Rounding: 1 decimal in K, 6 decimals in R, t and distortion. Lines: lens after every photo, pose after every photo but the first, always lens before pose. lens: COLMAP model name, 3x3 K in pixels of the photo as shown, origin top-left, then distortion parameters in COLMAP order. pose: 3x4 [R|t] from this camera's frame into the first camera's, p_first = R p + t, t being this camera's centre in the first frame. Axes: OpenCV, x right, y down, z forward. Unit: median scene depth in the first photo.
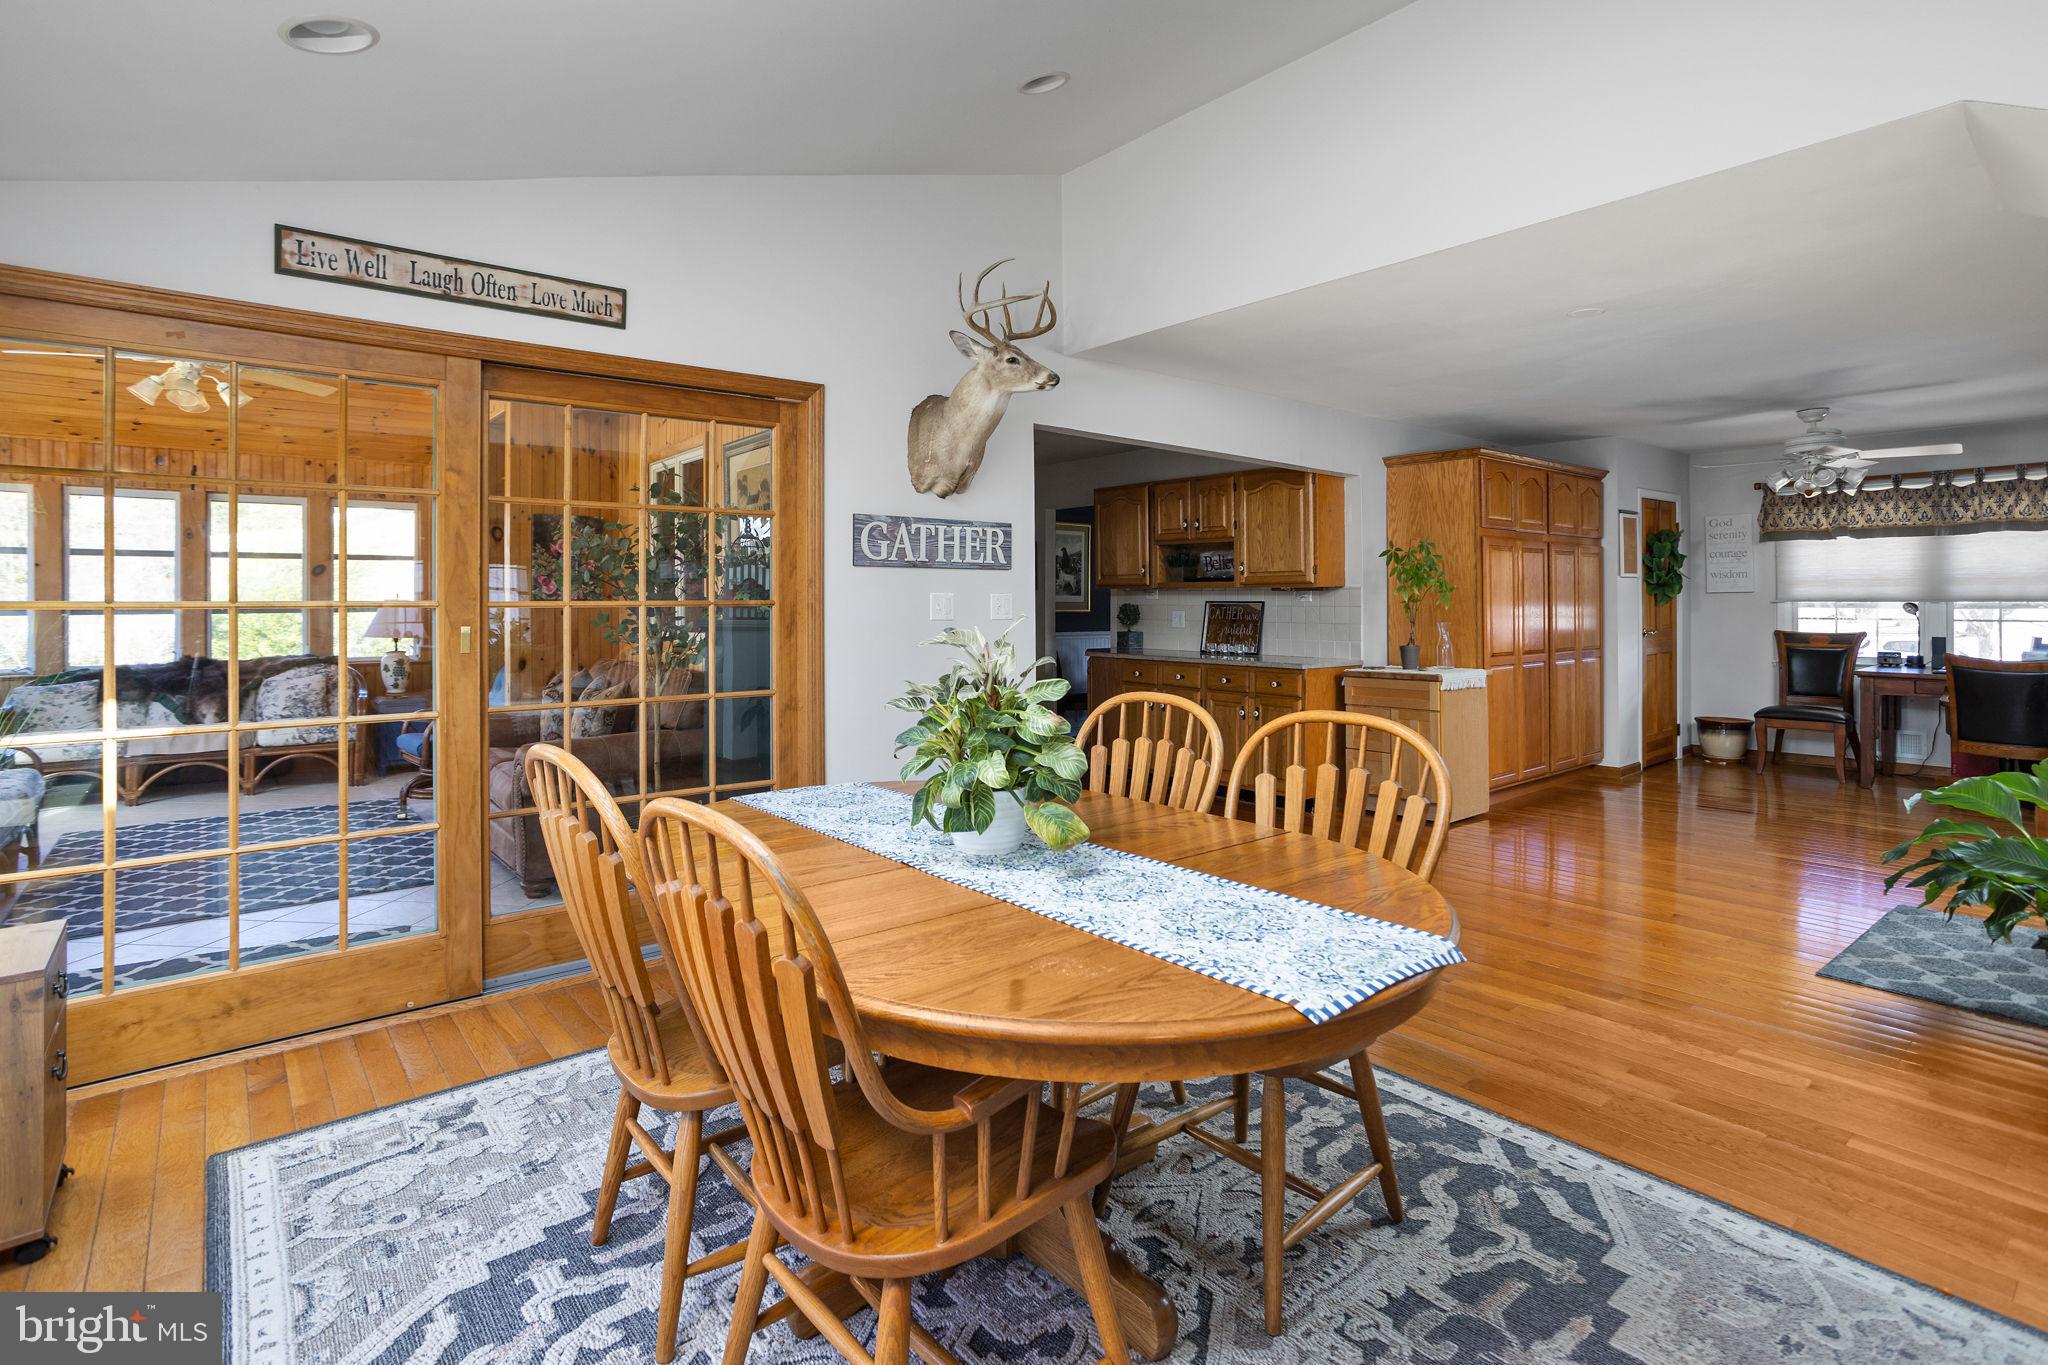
lens RADIAL K [[990.8, 0, 1013.5], [0, 990.8, 604.8], [0, 0, 1]] dist [-0.040372, 0.021013]
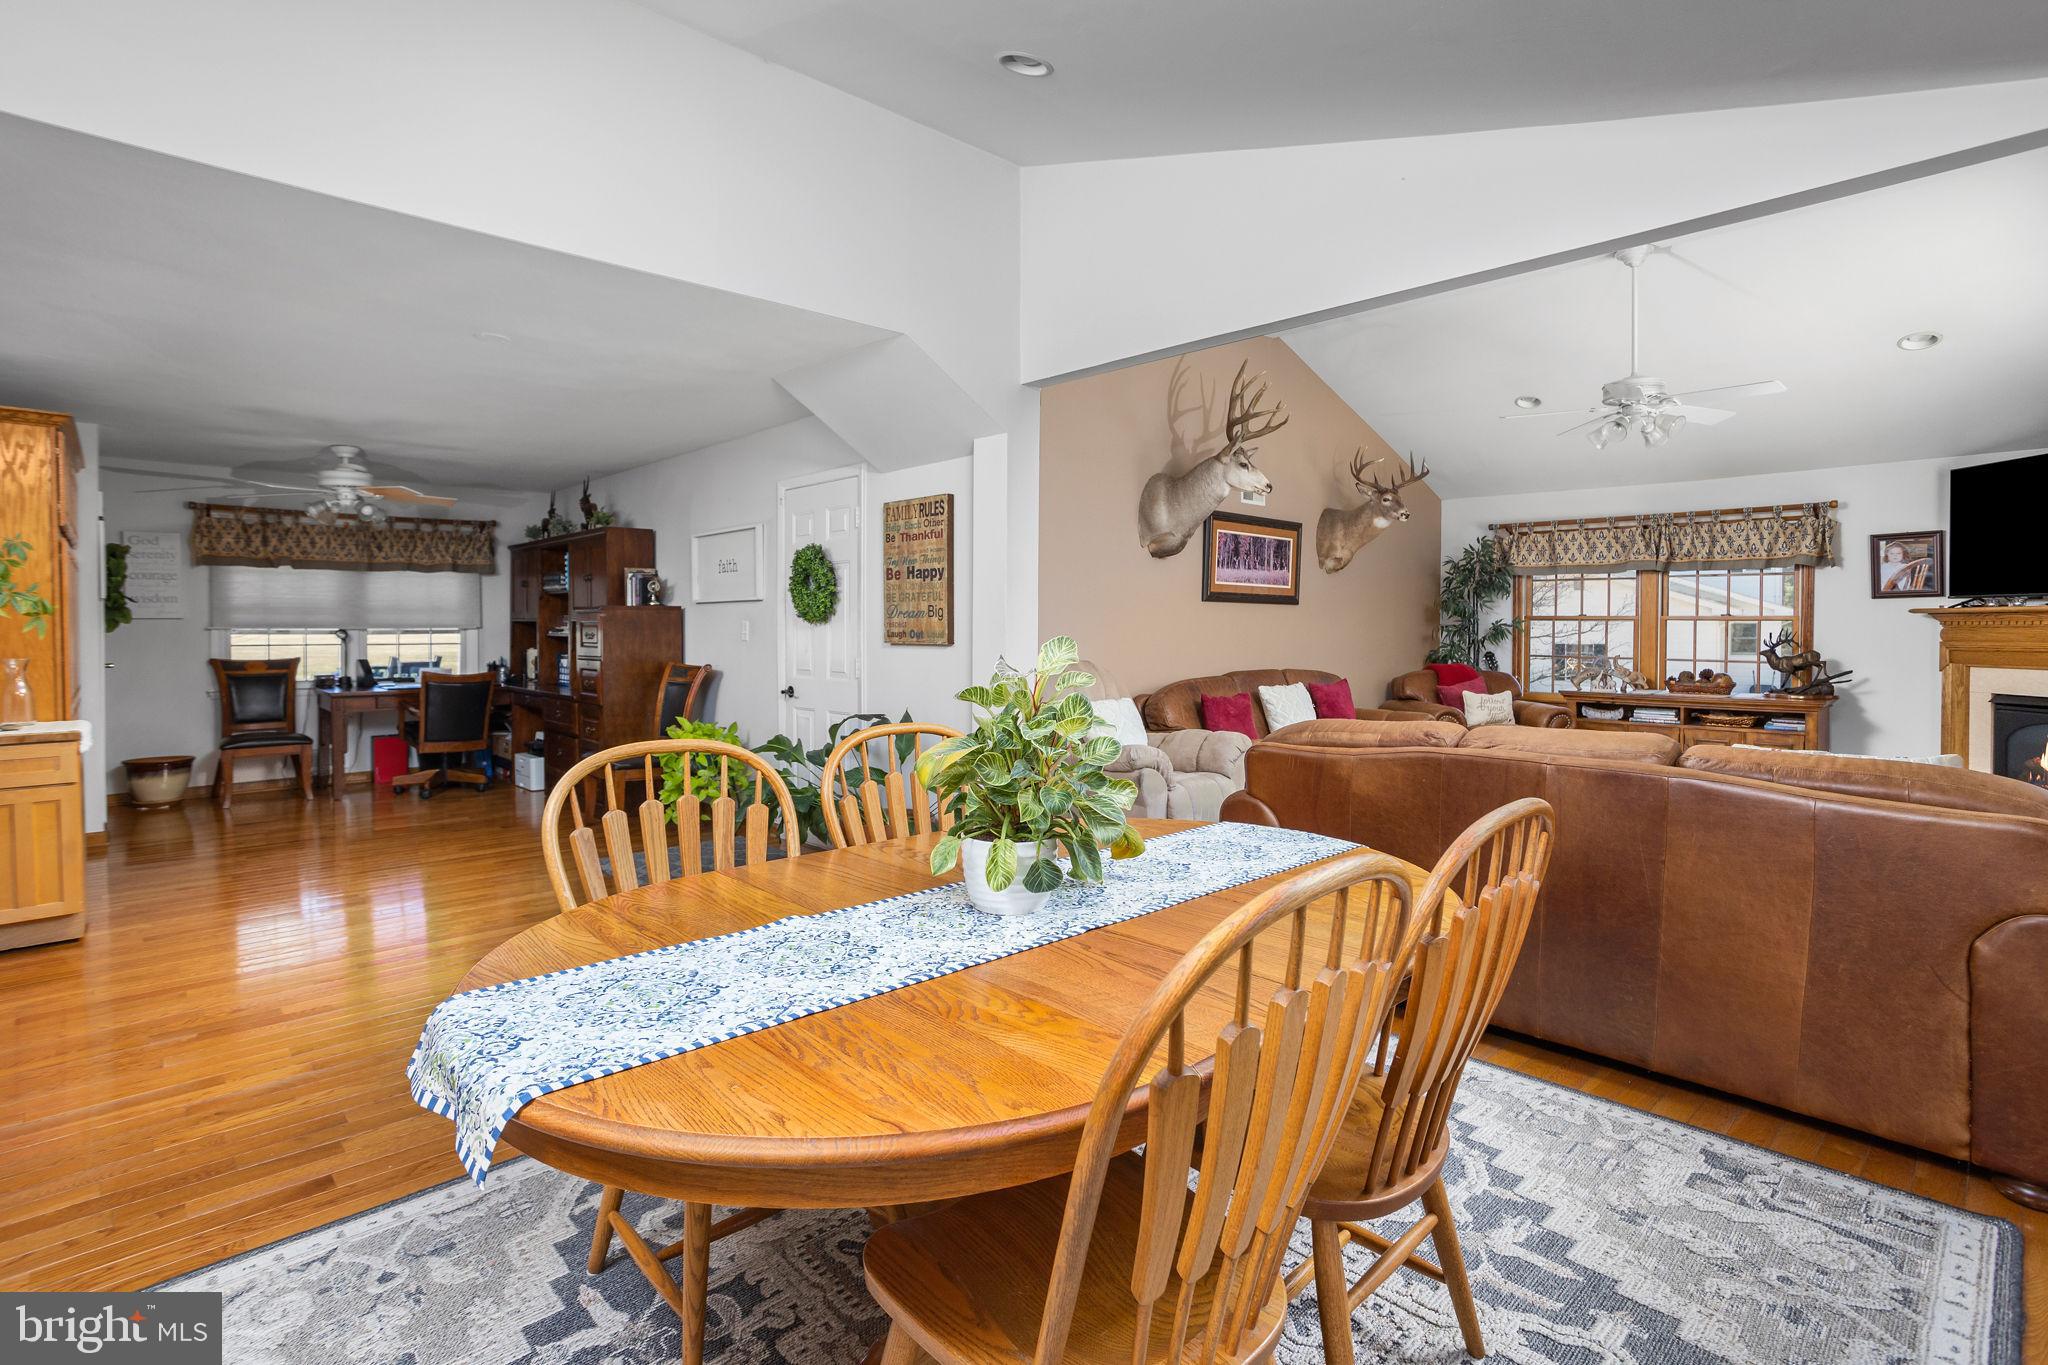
lens RADIAL K [[990.8, 0, 1036.8], [0, 990.8, 641.9], [0, 0, 1]] dist [-0.040372, 0.021013]
pose [[-0.083931, -0.011600, 0.996404, -0.263502], [0.003142, 0.999924, 0.011905, 0.001106], [-0.996467, 0.004130, -0.083888, 0.308311]]
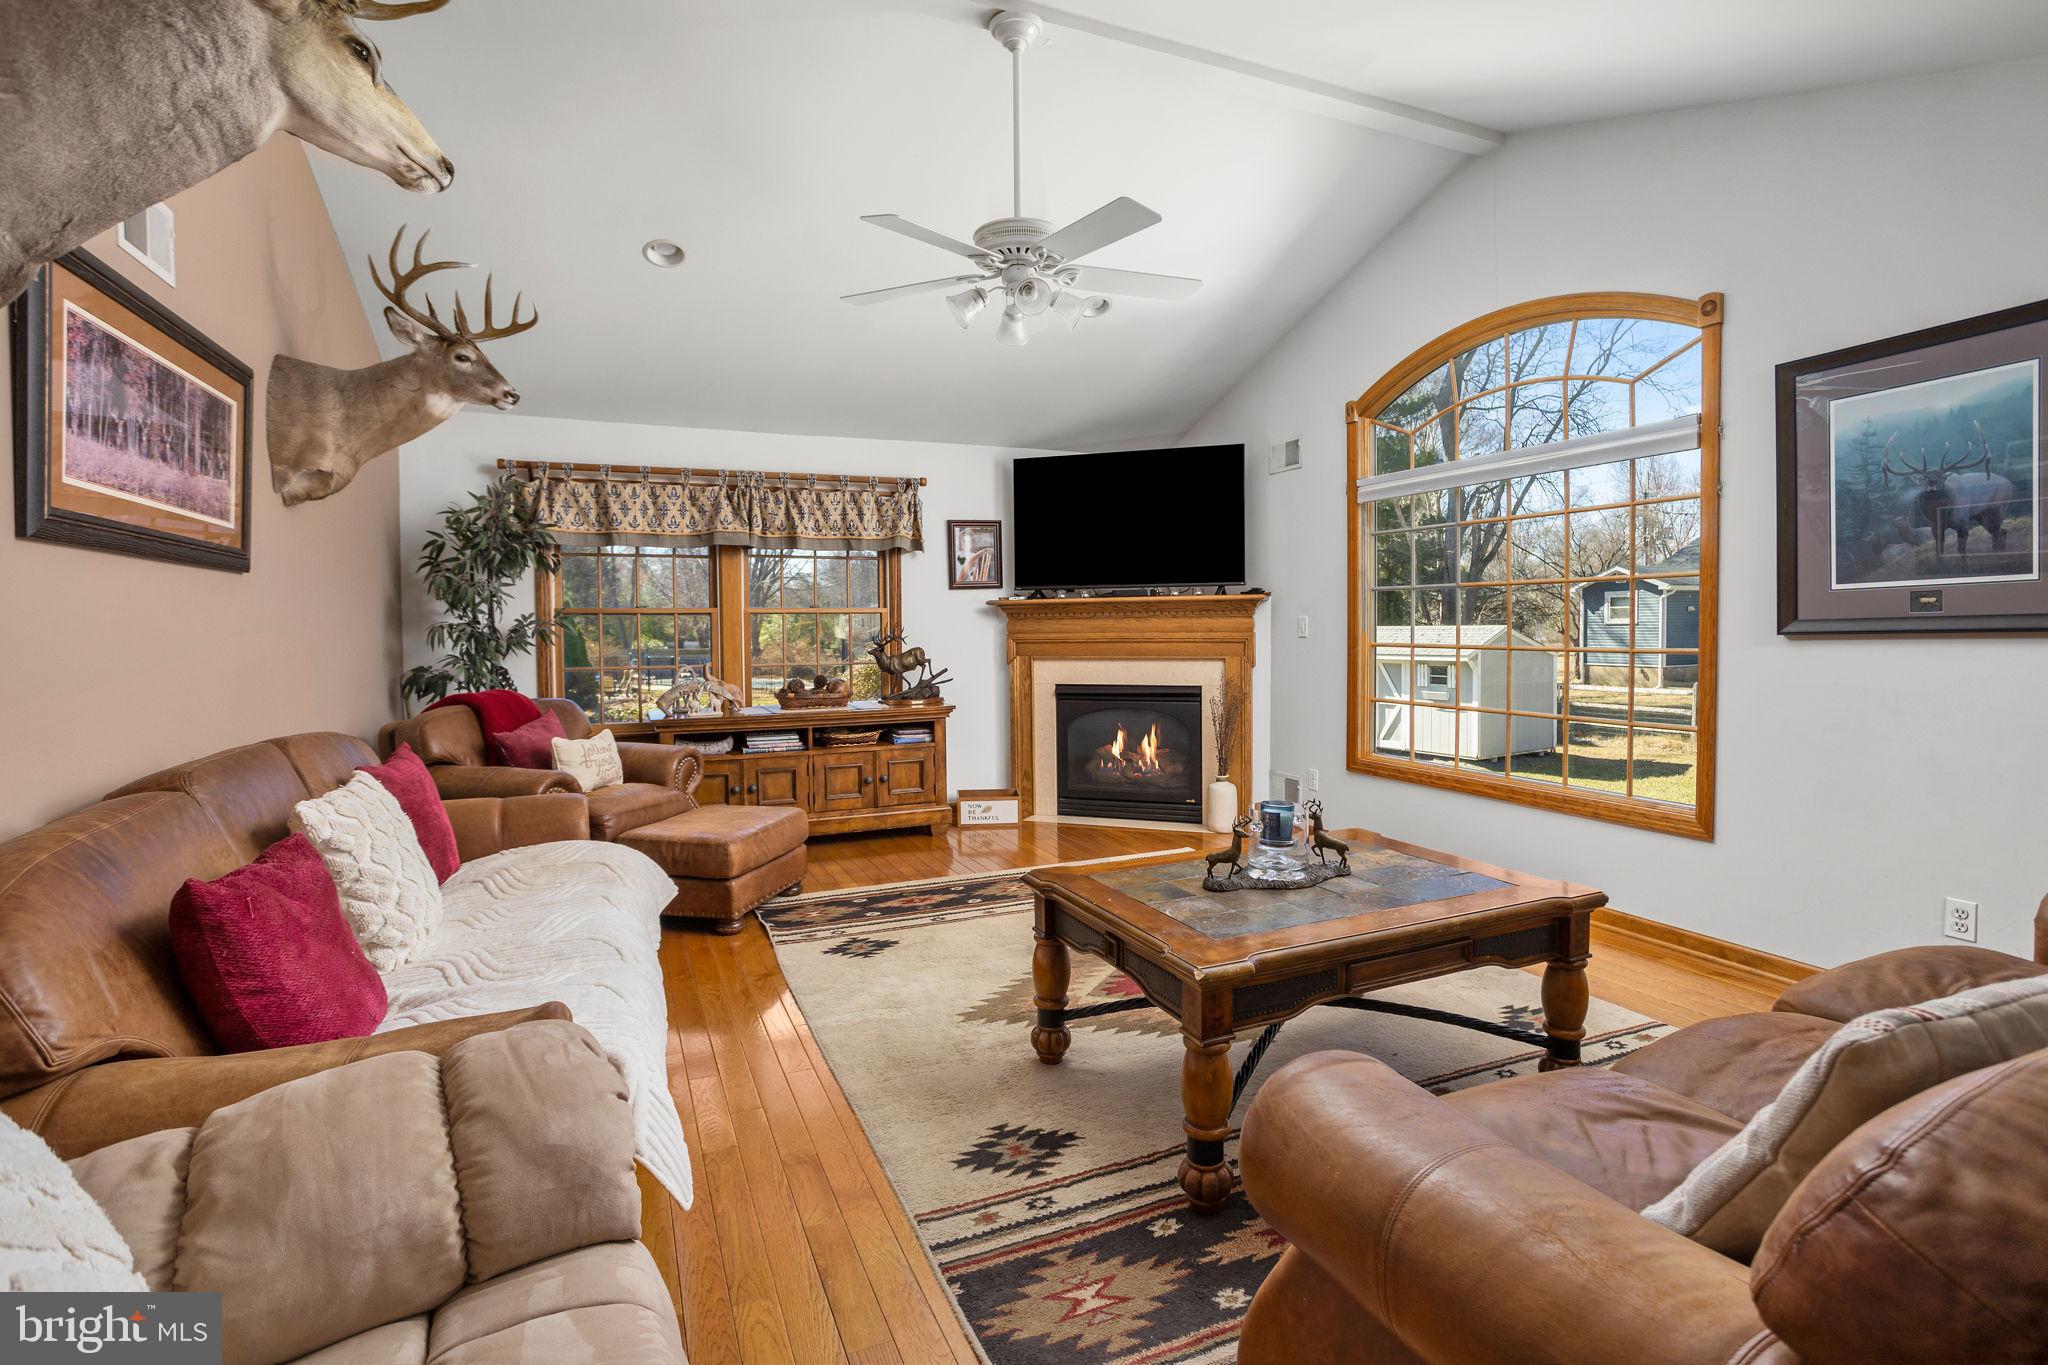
lens RADIAL K [[990.8, 0, 1022.2], [0, 990.8, 669.0], [0, 0, 1]] dist [-0.040372, 0.021013]
pose [[-0.960872, 0.001115, 0.276989, 0.338106], [0.015222, 0.998693, 0.048784, 0.001424], [-0.276573, 0.051091, -0.959634, 0.255594]]
